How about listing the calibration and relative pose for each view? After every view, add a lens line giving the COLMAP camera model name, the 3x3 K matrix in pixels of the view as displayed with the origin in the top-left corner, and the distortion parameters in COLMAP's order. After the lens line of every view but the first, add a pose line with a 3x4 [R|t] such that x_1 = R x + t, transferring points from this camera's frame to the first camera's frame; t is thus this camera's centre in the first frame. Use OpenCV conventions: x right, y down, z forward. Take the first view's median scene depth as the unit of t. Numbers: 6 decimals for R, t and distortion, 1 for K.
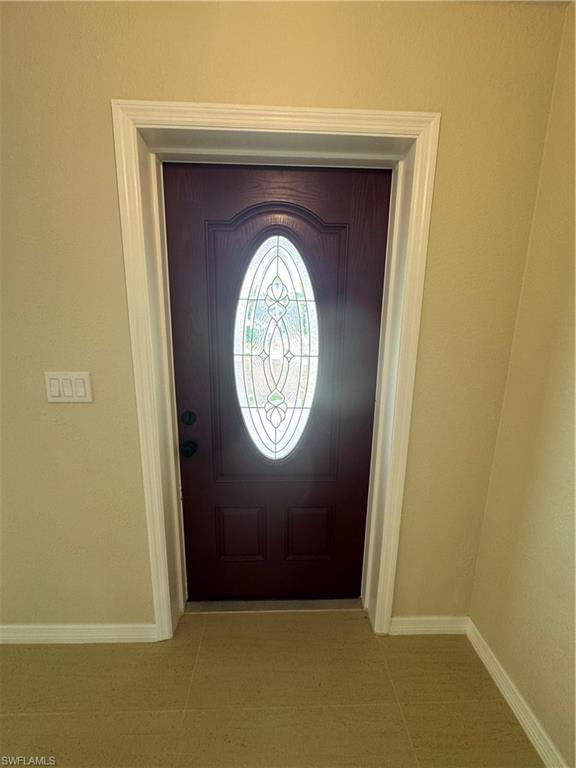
lens RADIAL K [[311.4, 0, 288.0], [0, 311.4, 384.0], [0, 0, 1]] dist [-0.002309, -0.000244]
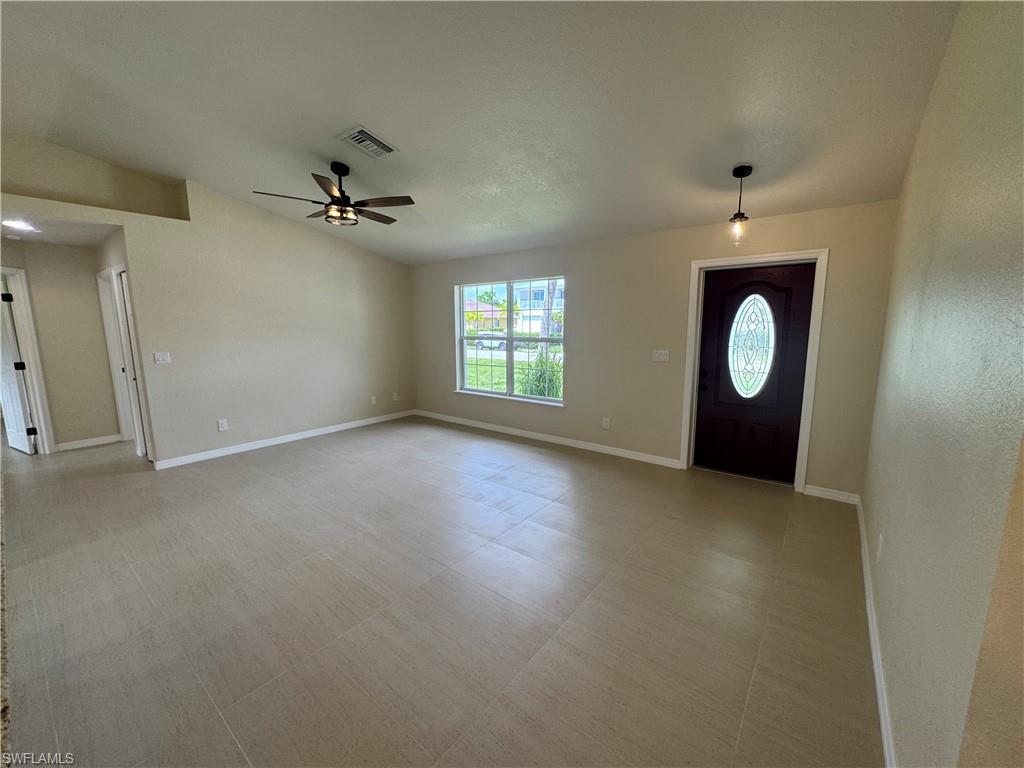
lens RADIAL K [[415.2, 0, 512.0], [0, 415.2, 384.0], [0, 0, 1]] dist [-0.002309, -0.000244]
pose [[0.768084, 0.076123, -0.635808, 0.555182], [-0.109349, 0.993917, -0.013101, 0.390799], [0.630943, 0.079588, 0.771736, -2.305312]]
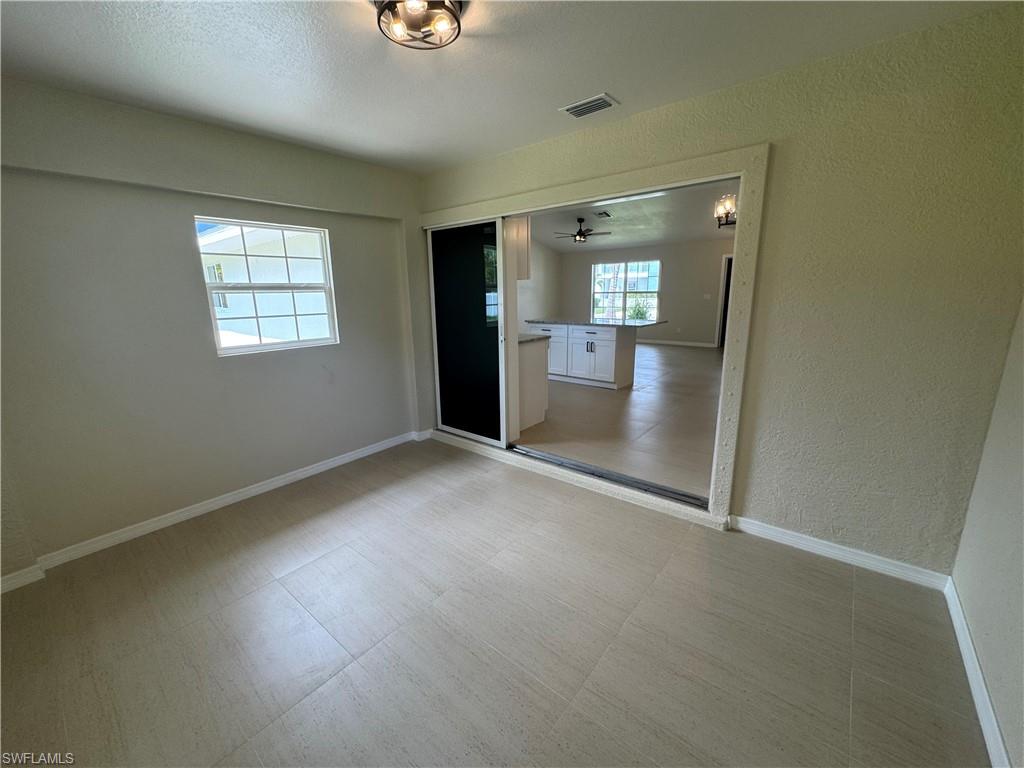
lens RADIAL K [[415.2, 0, 512.0], [0, 415.2, 384.0], [0, 0, 1]] dist [-0.002309, -0.000244]
pose [[0.749702, 0.122895, -0.650264, 1.750467], [-0.105779, 0.992226, 0.065568, 1.418137], [0.653267, 0.019628, 0.756873, -6.919228]]
